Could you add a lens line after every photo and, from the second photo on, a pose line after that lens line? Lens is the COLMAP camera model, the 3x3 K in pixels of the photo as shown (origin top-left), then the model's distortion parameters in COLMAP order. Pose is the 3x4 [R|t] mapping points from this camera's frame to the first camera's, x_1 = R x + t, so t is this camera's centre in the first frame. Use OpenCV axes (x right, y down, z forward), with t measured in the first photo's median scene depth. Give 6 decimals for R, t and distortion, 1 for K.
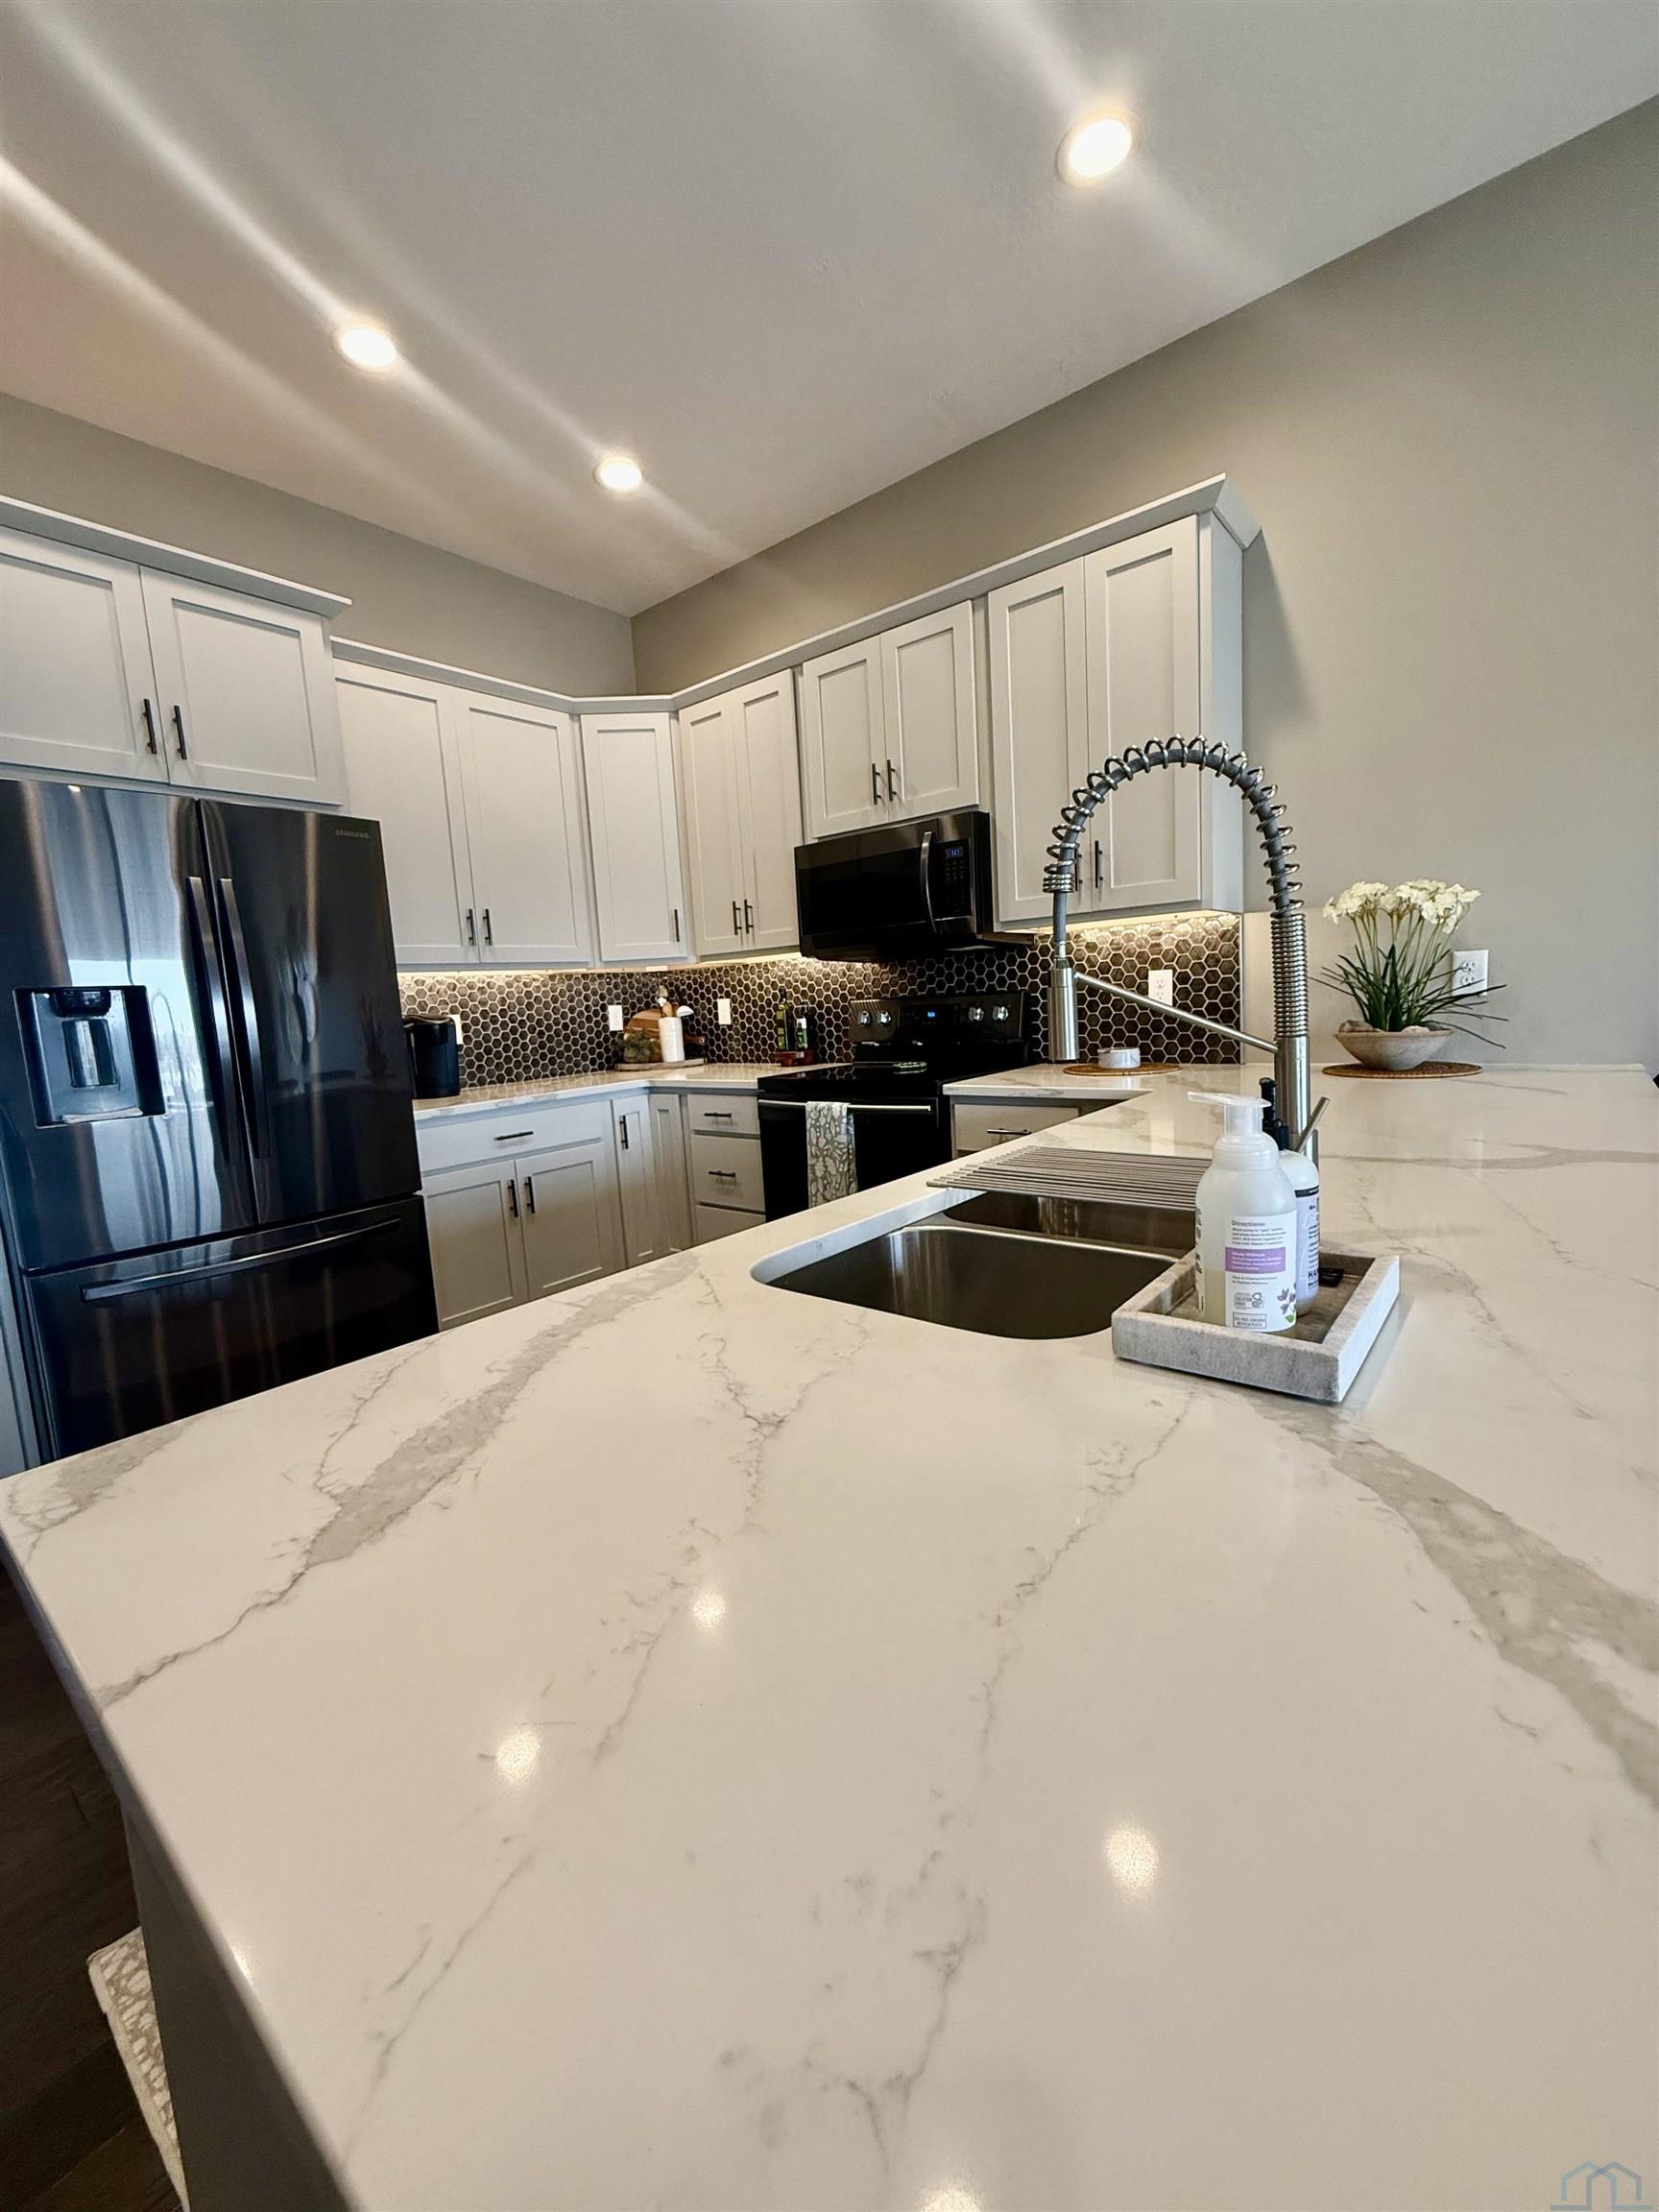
lens RADIAL K [[885.4, 0, 829.0], [0, 885.4, 1104.0], [0, 0, 1]] dist [-0.001097, -0.000012]
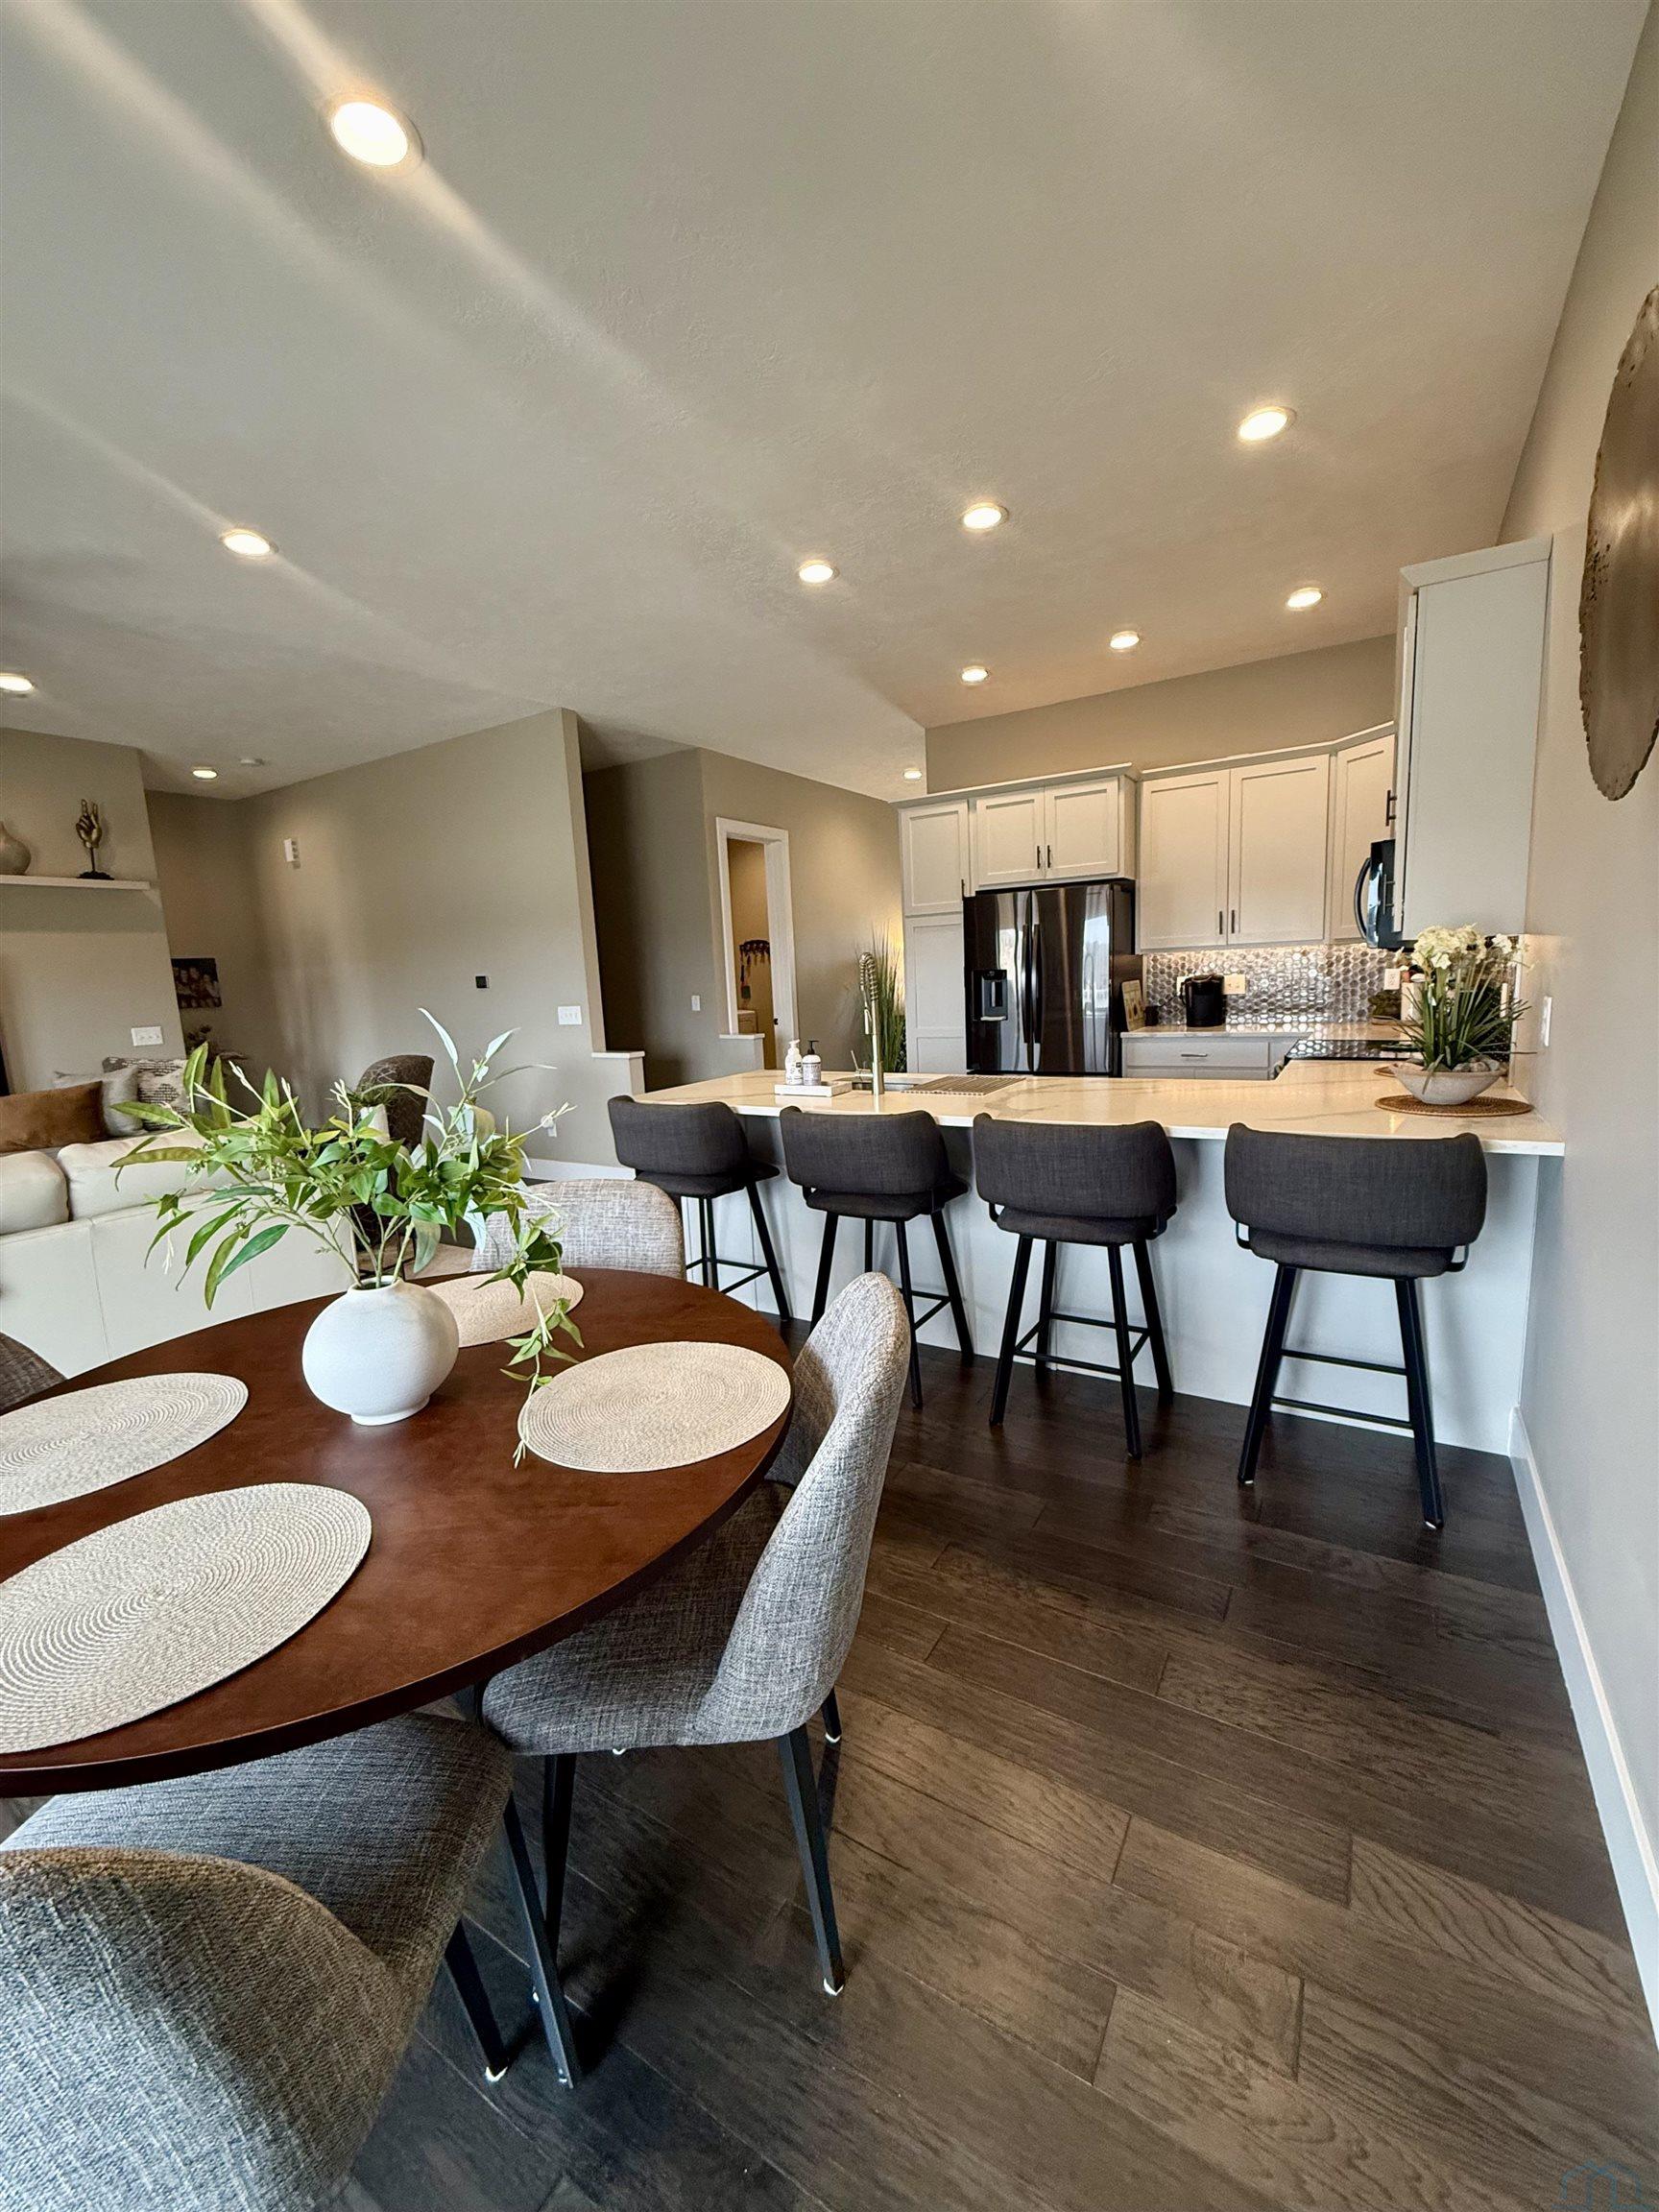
lens RADIAL K [[885.2, 0, 829.5], [0, 885.2, 1106.0], [0, 0, 1]] dist [0.001675, 0.000015]
pose [[0.139863, 0.201340, -0.969485, 1.124090], [-0.077521, 0.978330, 0.191994, -0.130874], [0.987132, 0.048302, 0.152440, 0.081137]]
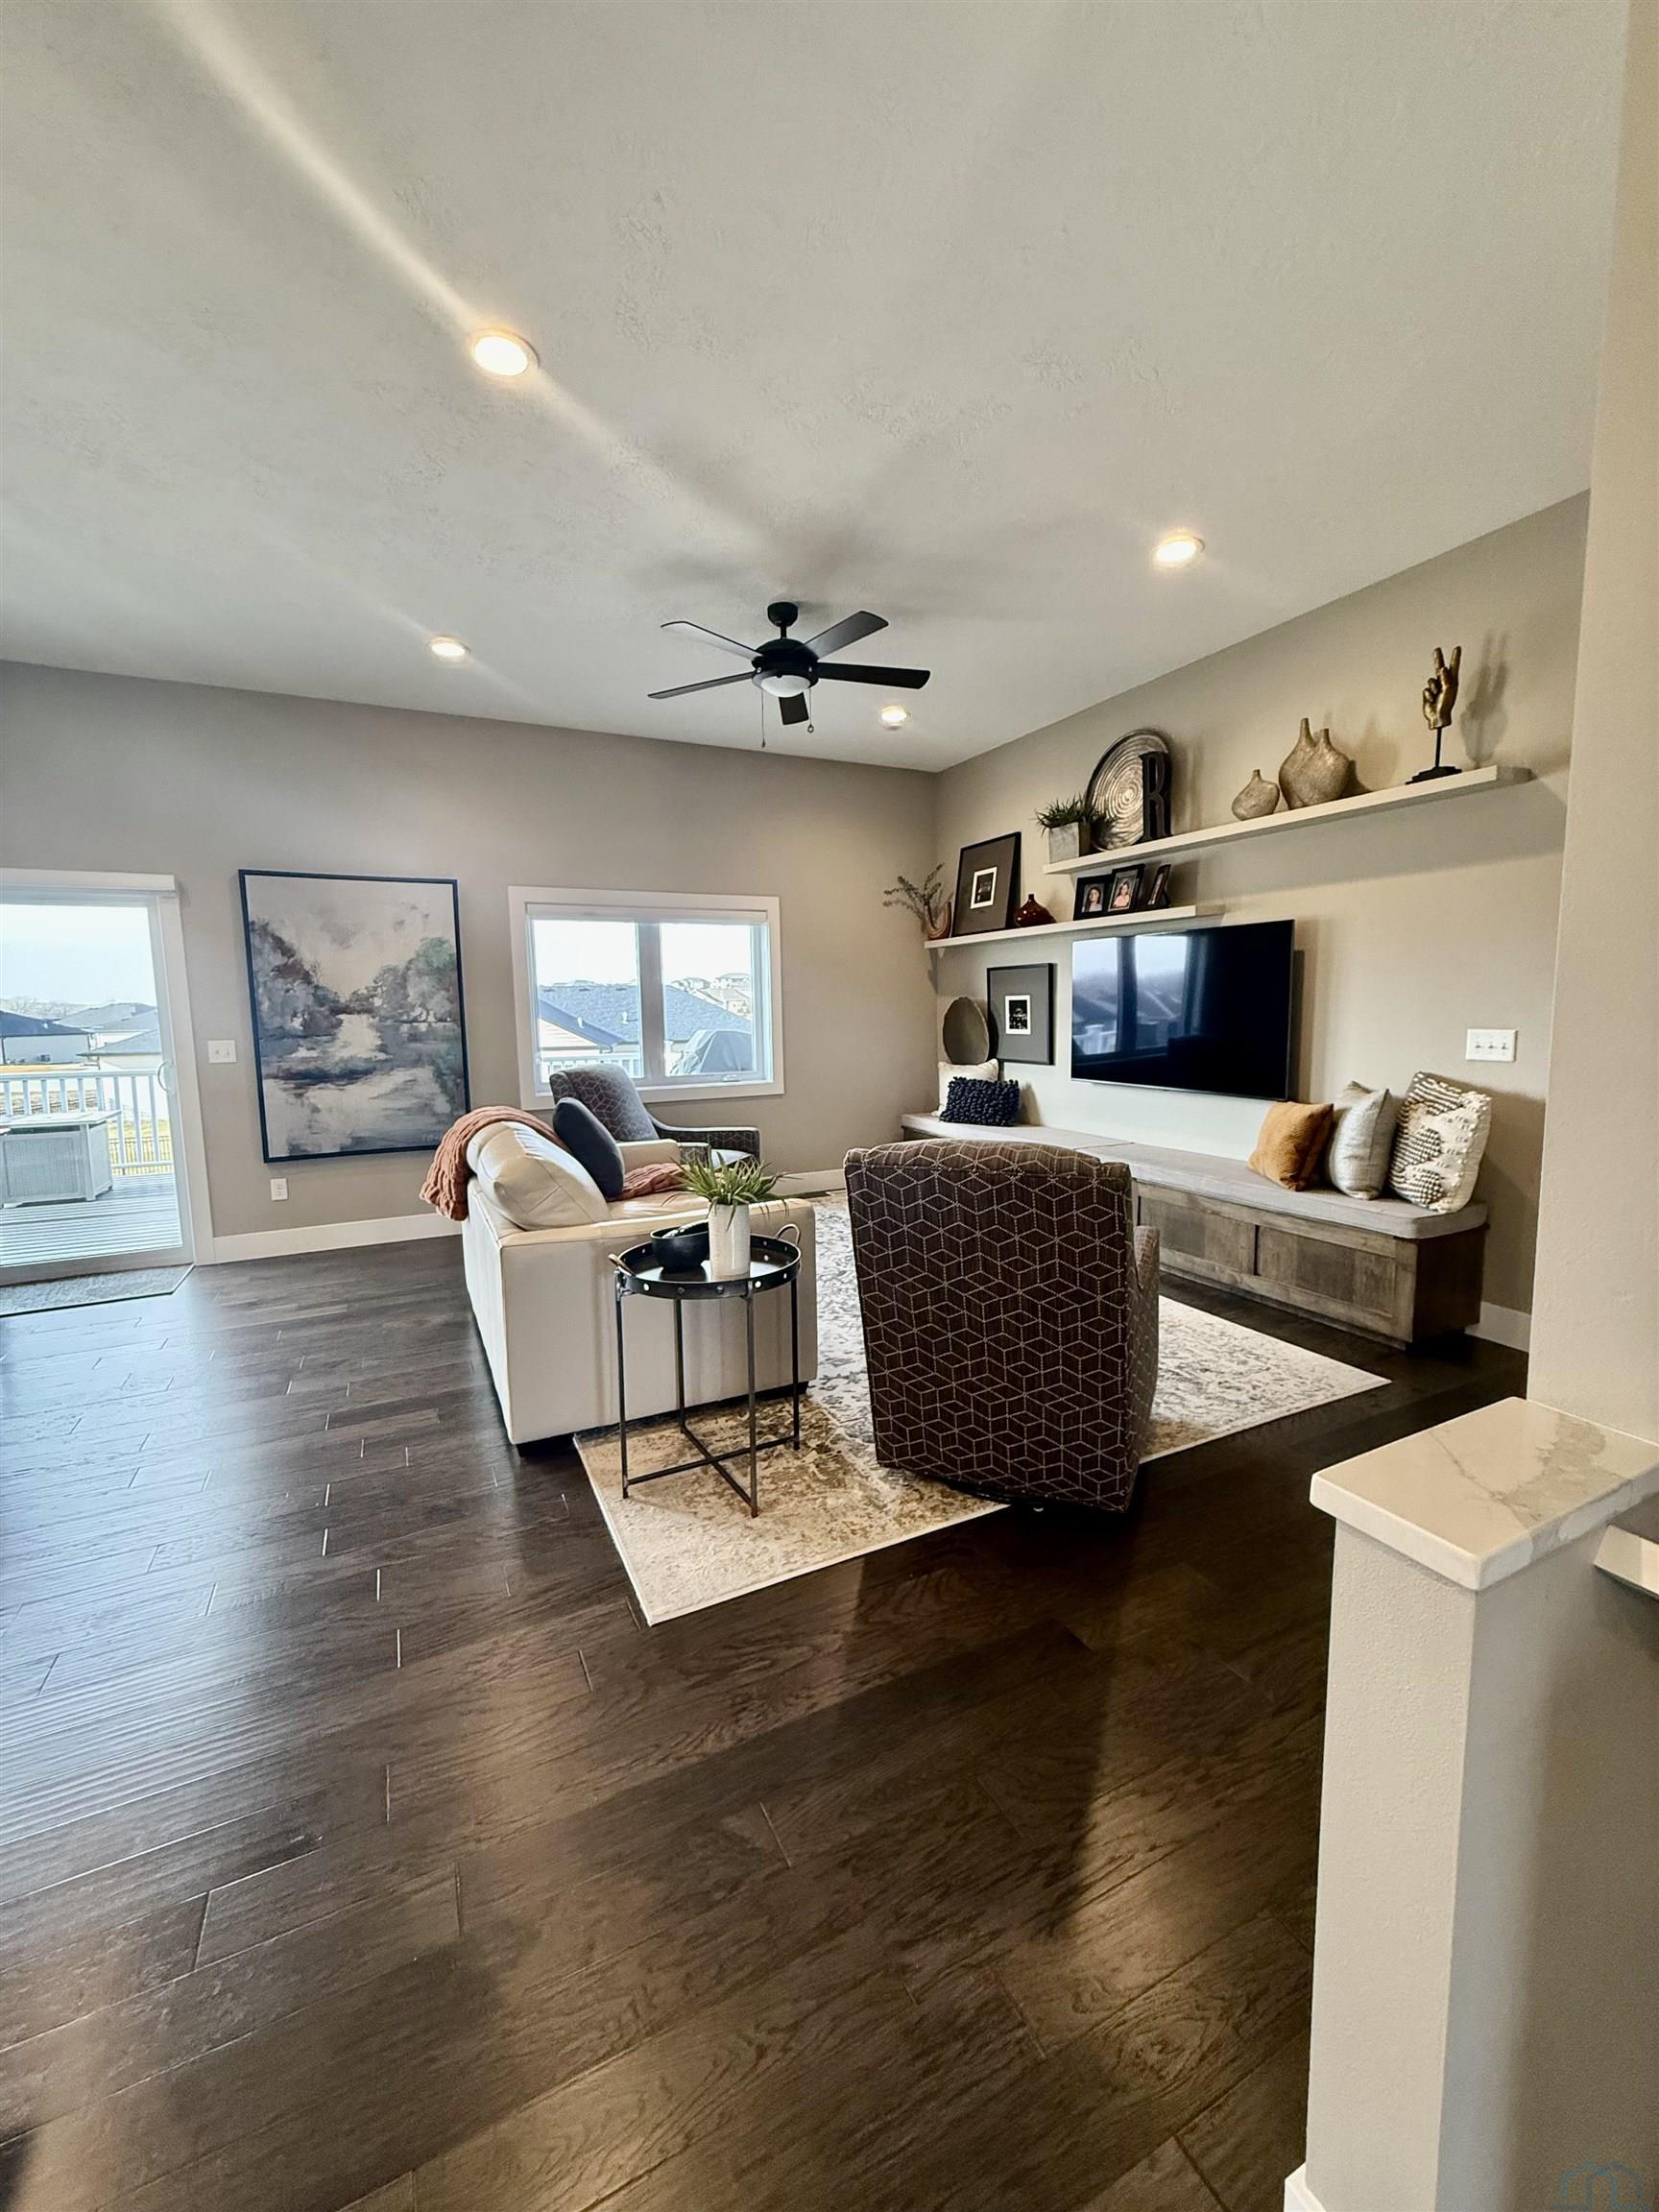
lens RADIAL K [[885.2, 0, 829.5], [0, 885.2, 1106.0], [0, 0, 1]] dist [0.001675, 0.000015]
pose [[-0.909038, 0.028565, 0.415733, -0.628884], [0.120235, 0.973198, 0.196036, -0.036976], [-0.398991, 0.228190, -0.888108, 0.213163]]
